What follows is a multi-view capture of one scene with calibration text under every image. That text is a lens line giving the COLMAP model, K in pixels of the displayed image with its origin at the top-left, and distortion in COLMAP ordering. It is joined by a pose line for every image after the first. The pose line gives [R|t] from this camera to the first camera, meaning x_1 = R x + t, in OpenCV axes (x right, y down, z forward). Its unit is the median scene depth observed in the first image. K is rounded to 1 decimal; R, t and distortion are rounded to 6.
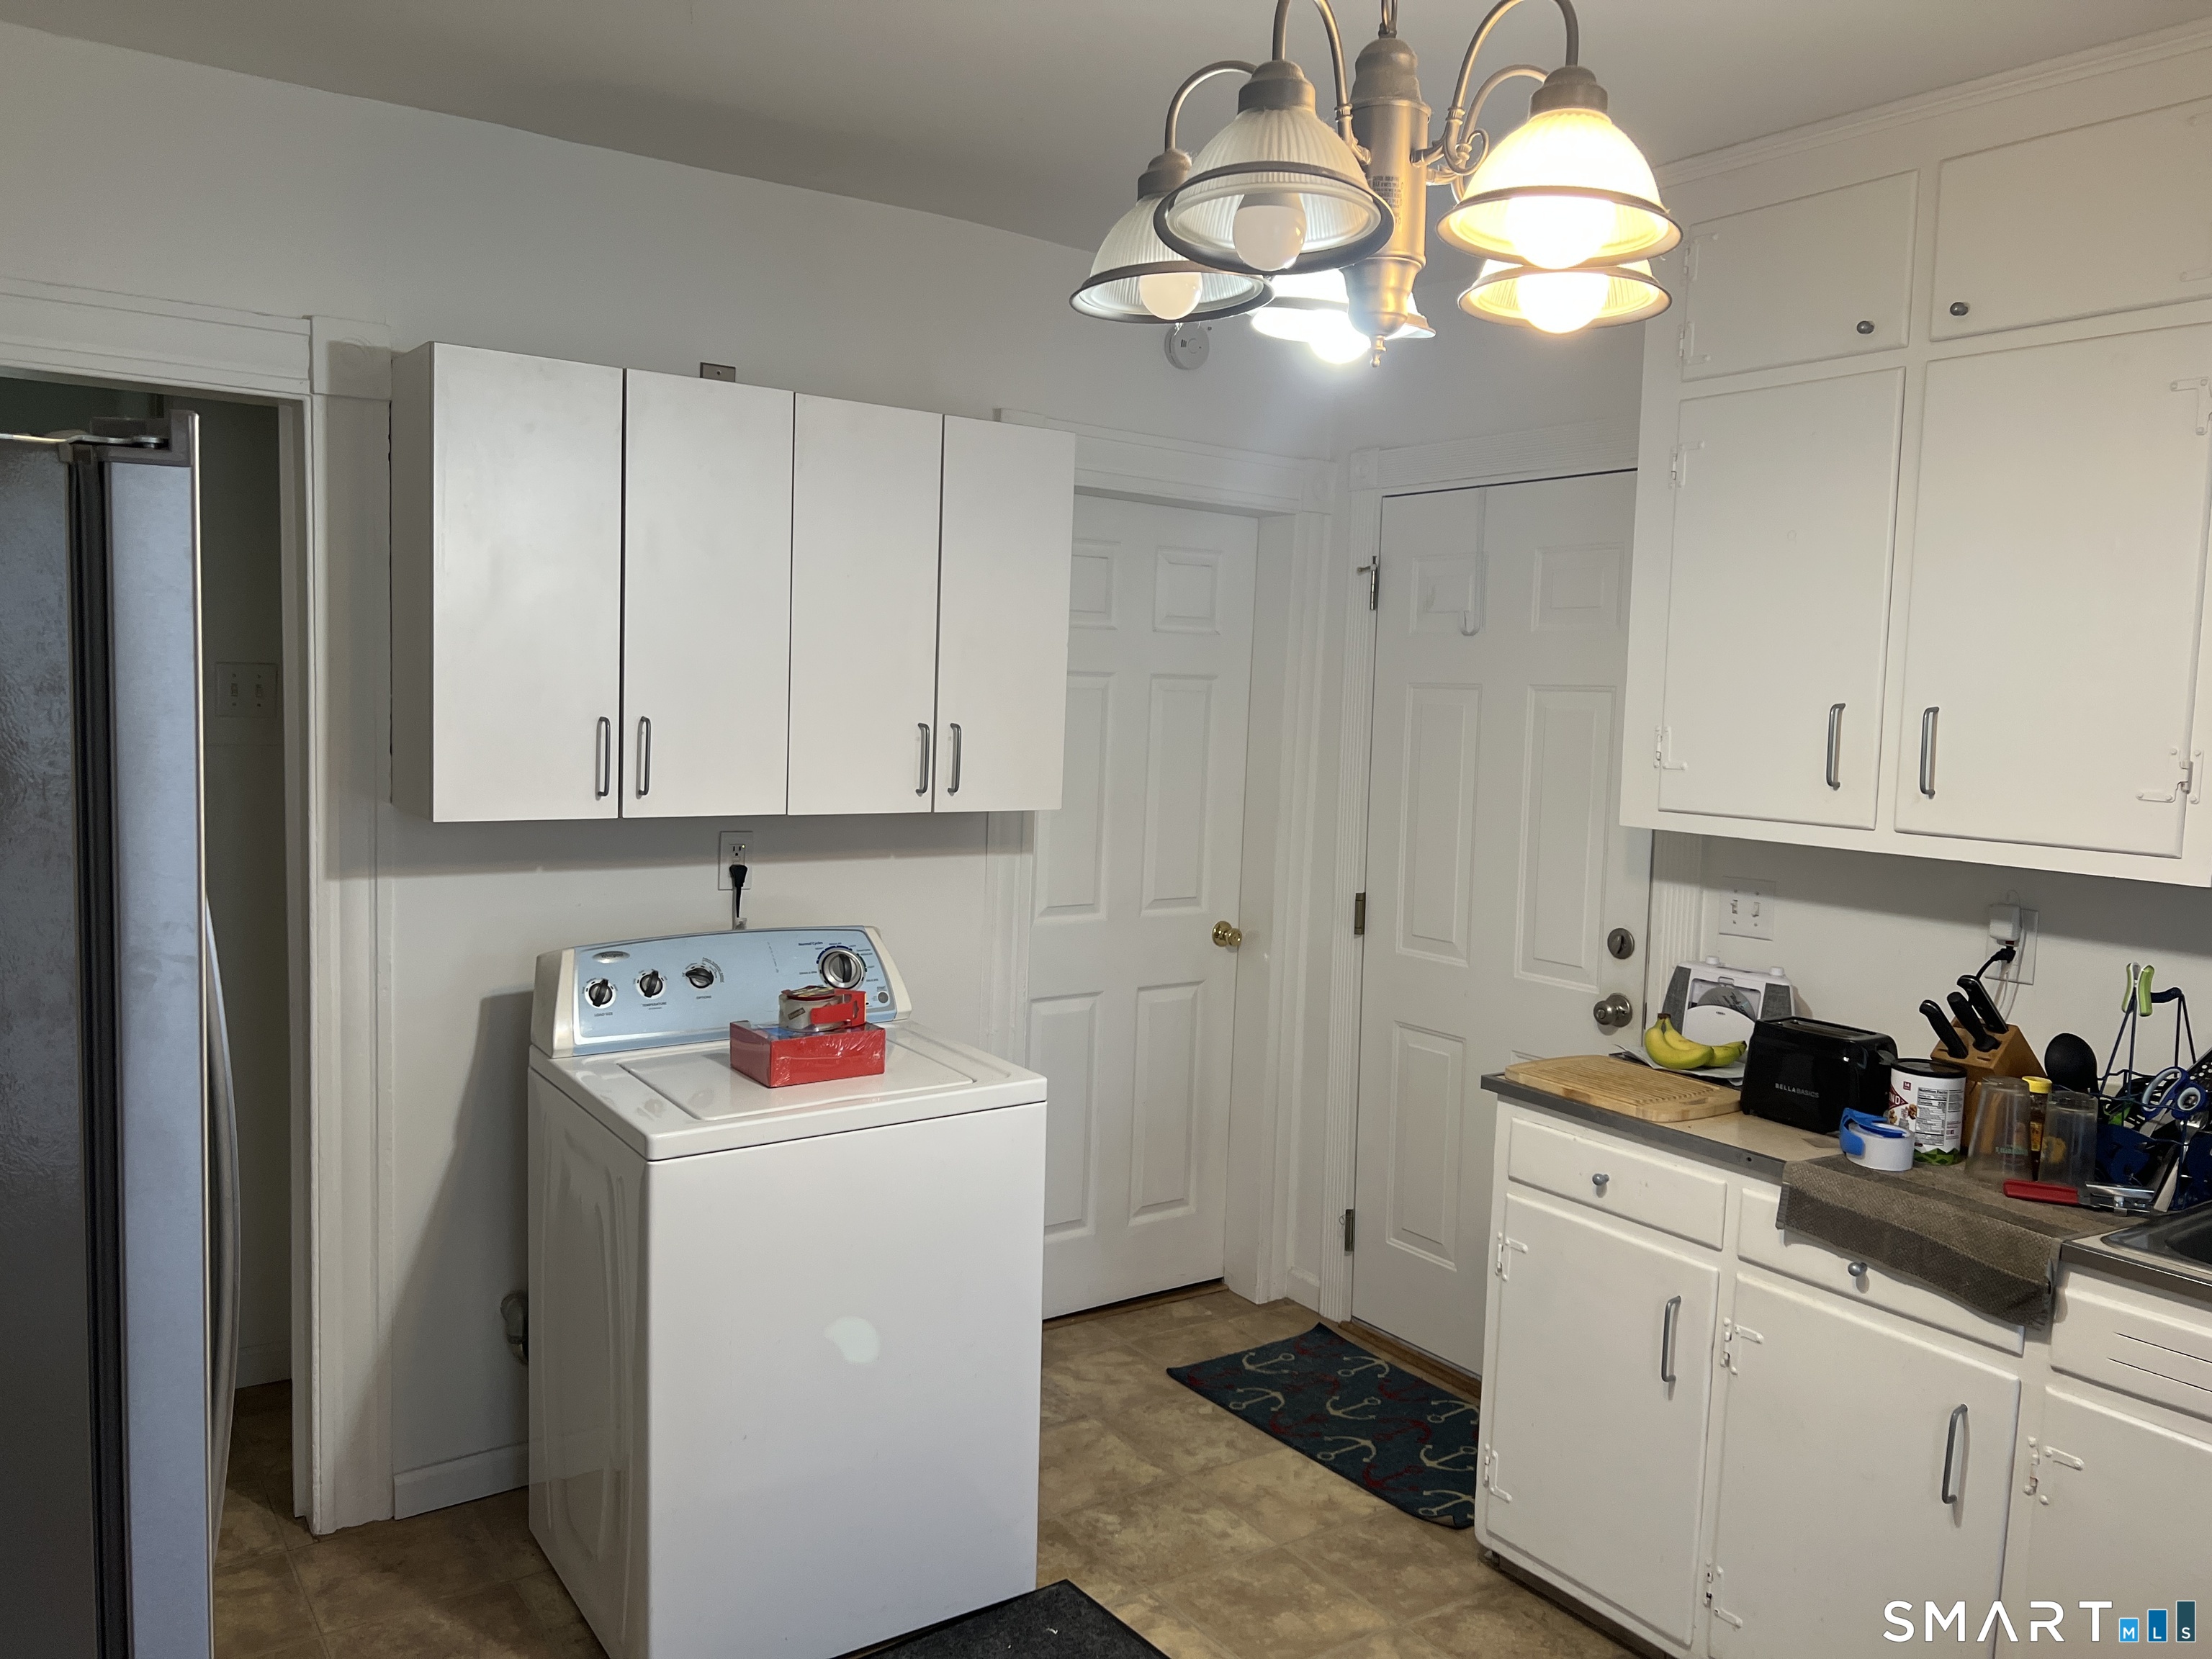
lens RADIAL K [[1650.7, 0, 1108.8], [0, 1650.7, 819.0], [0, 0, 1]] dist [0.011163, -0.008526]
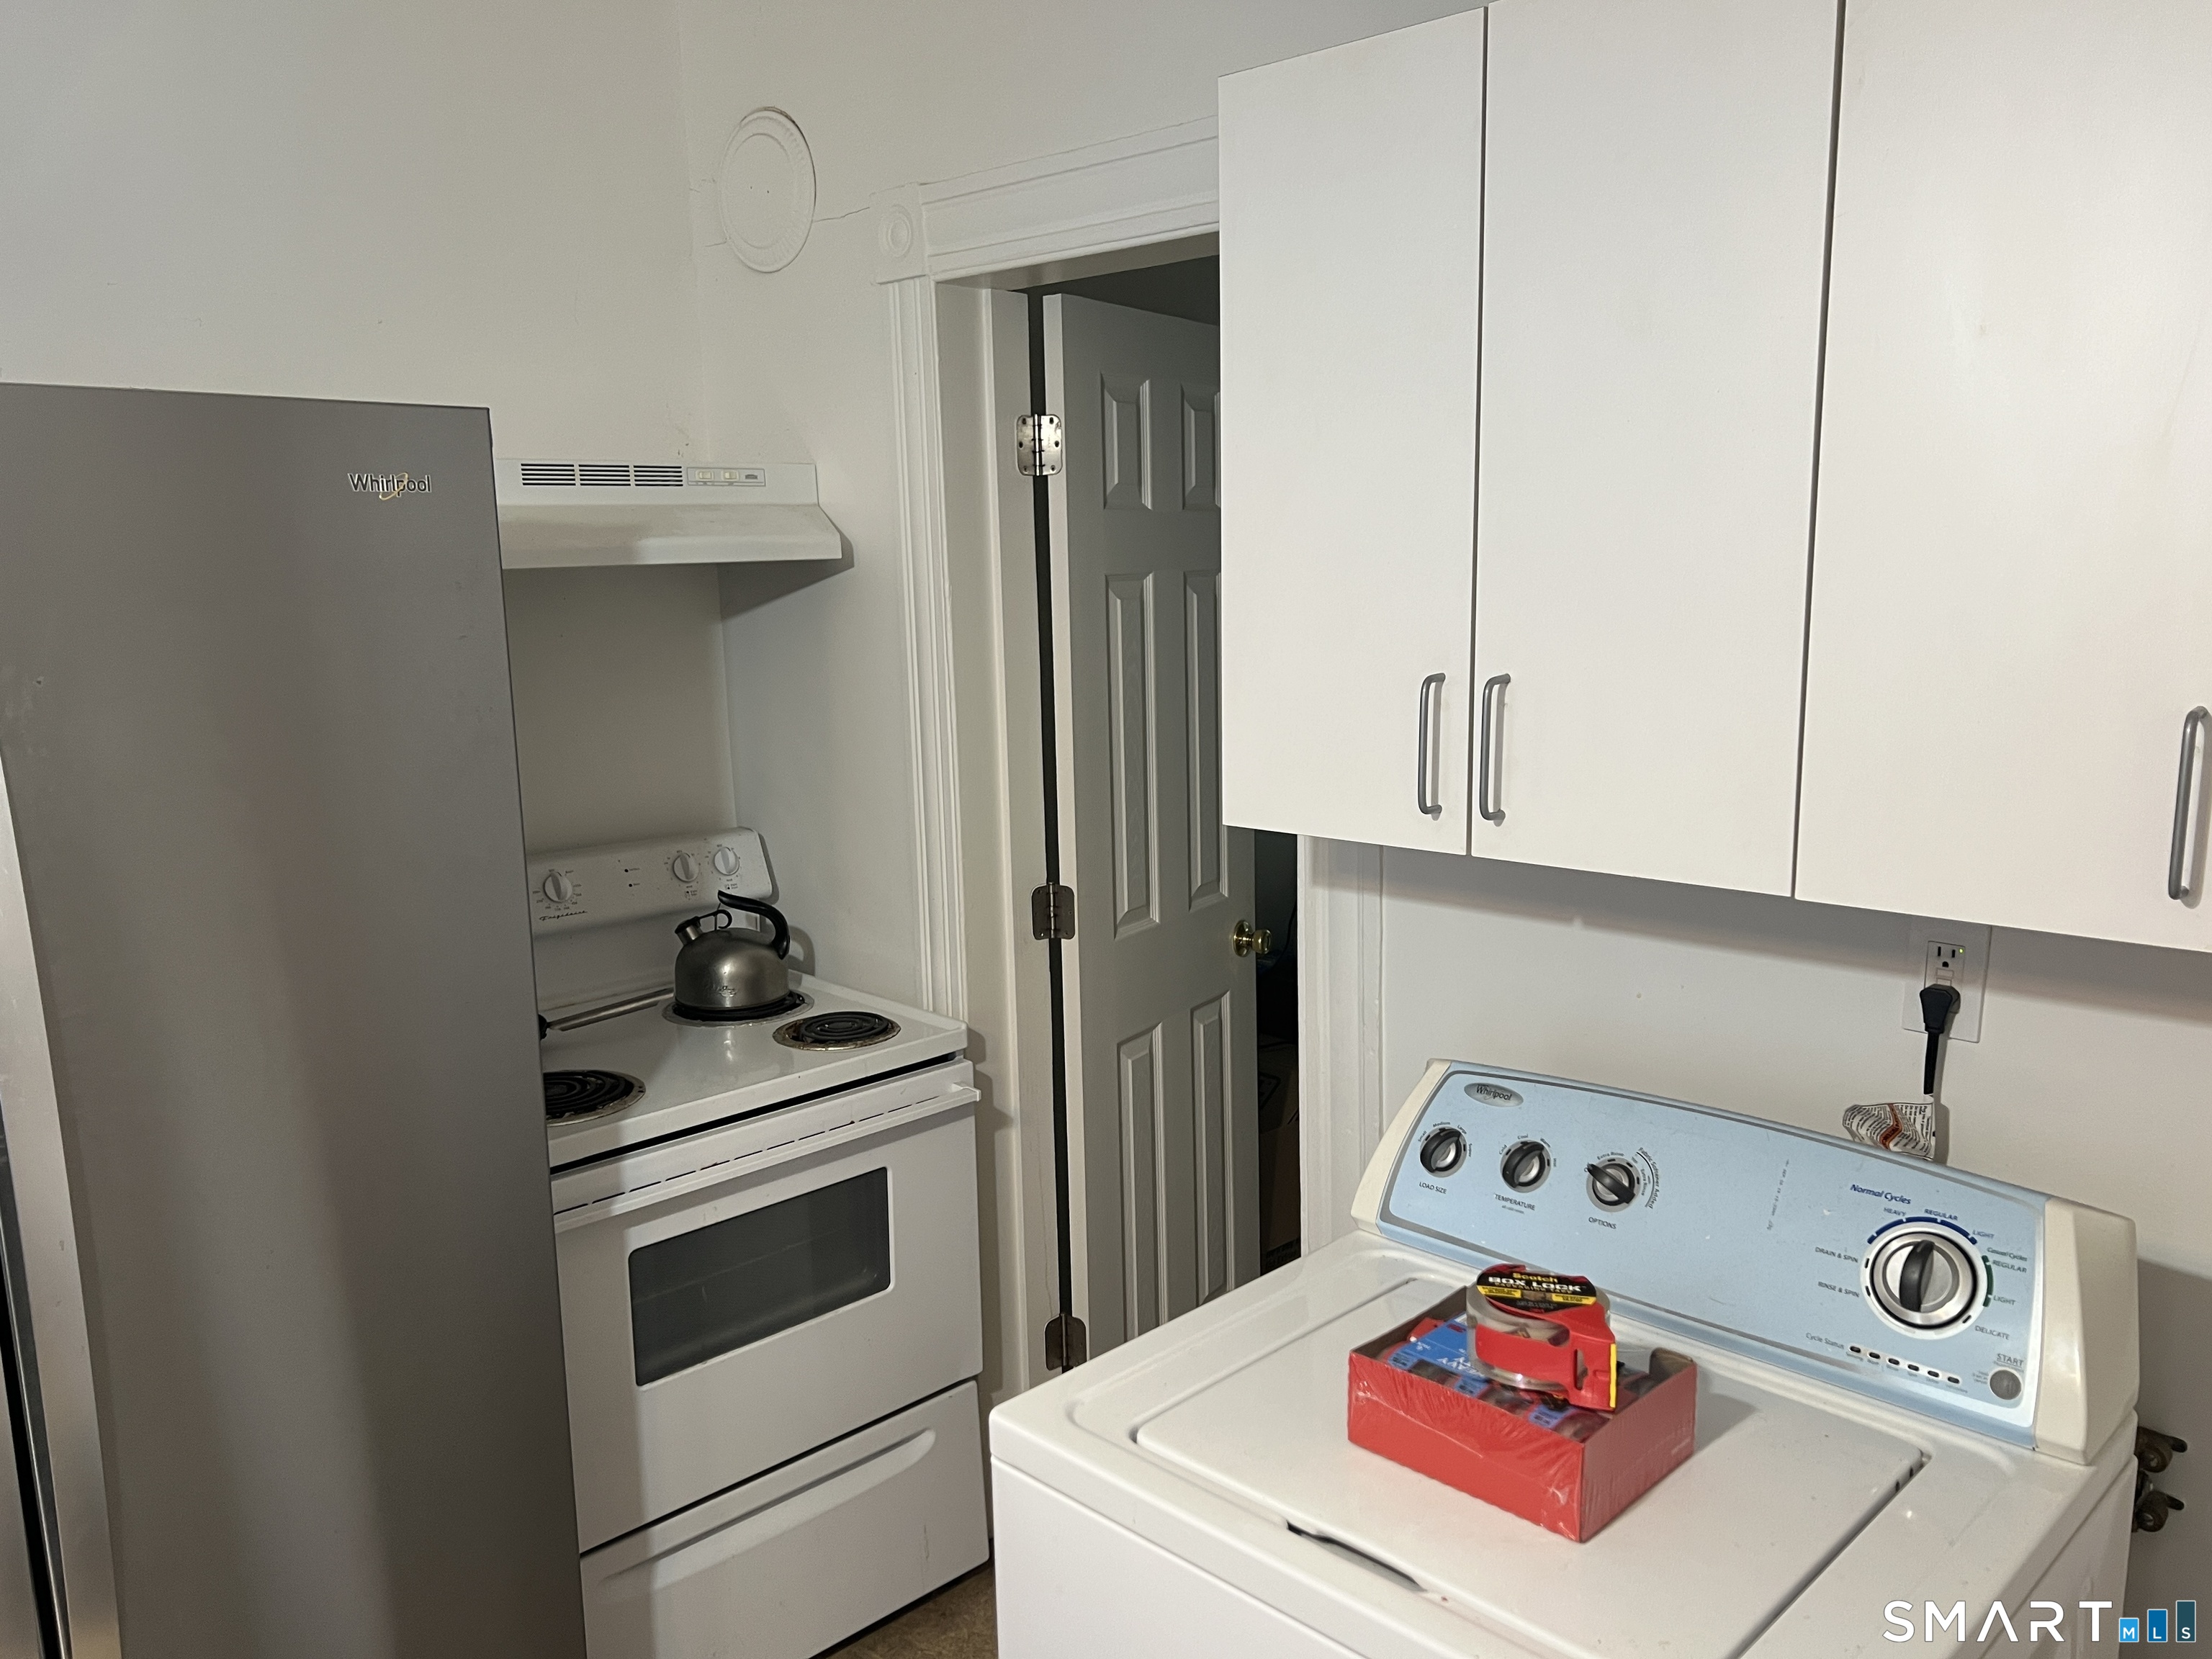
lens RADIAL K [[1650.7, 0, 1108.8], [0, 1650.7, 819.0], [0, 0, 1]] dist [0.011163, -0.008526]
pose [[0.178908, 0.117841, -0.976783, 0.217731], [-0.062959, 0.992138, 0.108162, -0.063679], [0.981849, 0.042146, 0.184921, 0.759905]]
